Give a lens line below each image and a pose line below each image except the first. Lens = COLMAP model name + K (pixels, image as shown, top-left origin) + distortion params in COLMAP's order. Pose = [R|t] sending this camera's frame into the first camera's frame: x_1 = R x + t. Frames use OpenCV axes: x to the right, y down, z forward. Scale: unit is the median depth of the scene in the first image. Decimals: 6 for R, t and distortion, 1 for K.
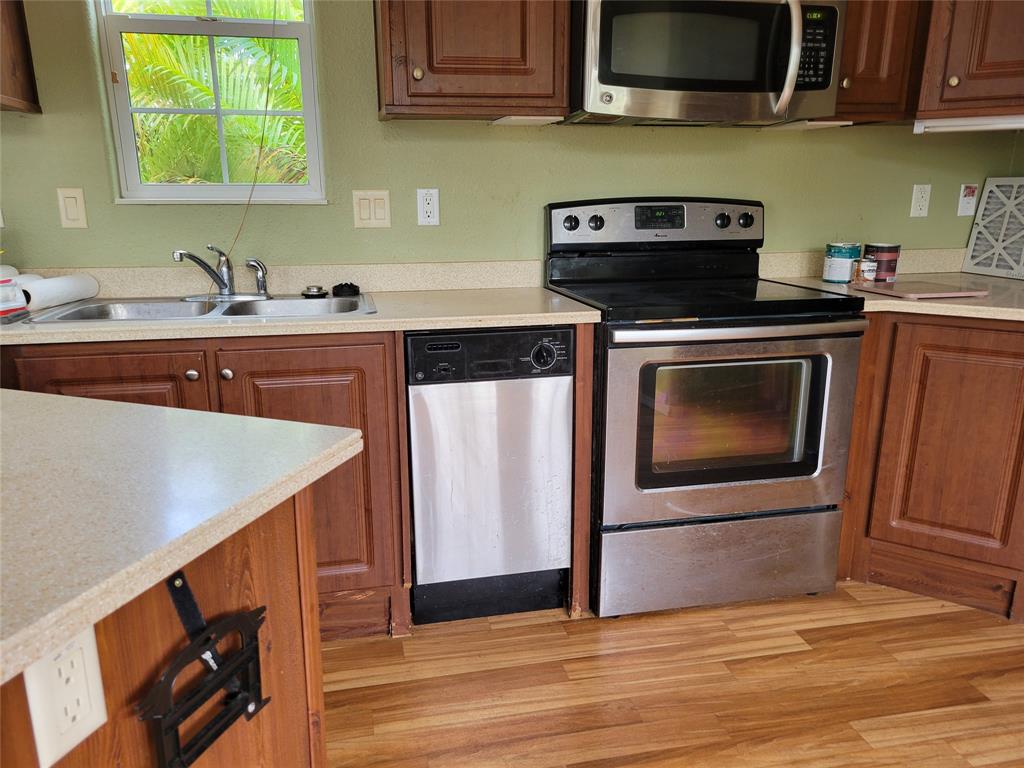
lens RADIAL K [[767.4, 0, 512.0], [0, 767.4, 384.0], [0, 0, 1]] dist [0.013324, 0.003243]
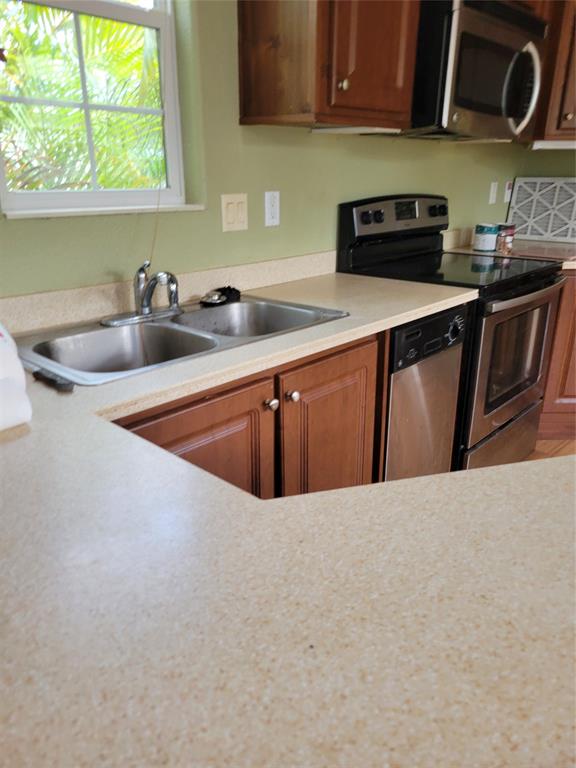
lens RADIAL K [[575.6, 0, 288.0], [0, 575.6, 384.0], [0, 0, 1]] dist [0.013324, 0.003243]
pose [[0.820638, -0.194152, 0.537455, -0.582275], [0.135309, 0.979787, 0.147339, -0.104674], [-0.555198, -0.048190, 0.830321, 0.297429]]
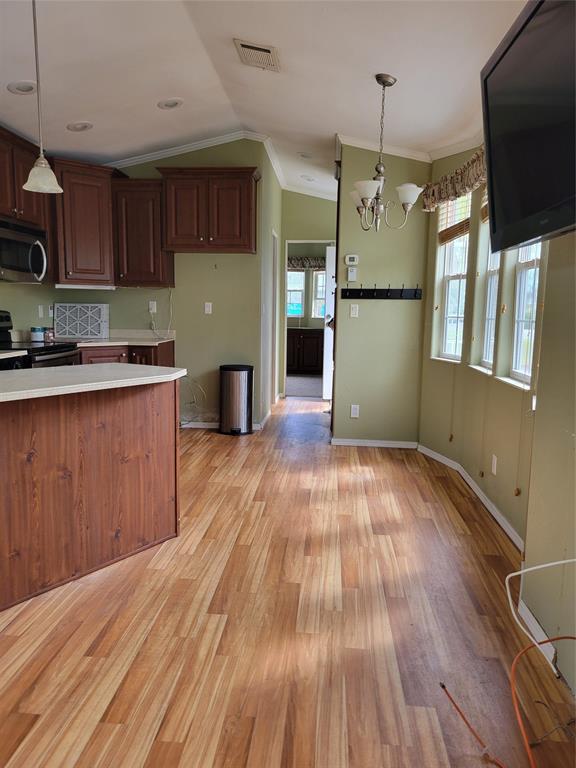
lens RADIAL K [[575.6, 0, 288.0], [0, 575.6, 384.0], [0, 0, 1]] dist [0.013324, 0.003243]
pose [[0.291086, -0.120412, 0.949089, -1.307393], [0.222481, 0.973370, 0.055257, 0.095209], [-0.930468, 0.195070, 0.310123, -0.398877]]
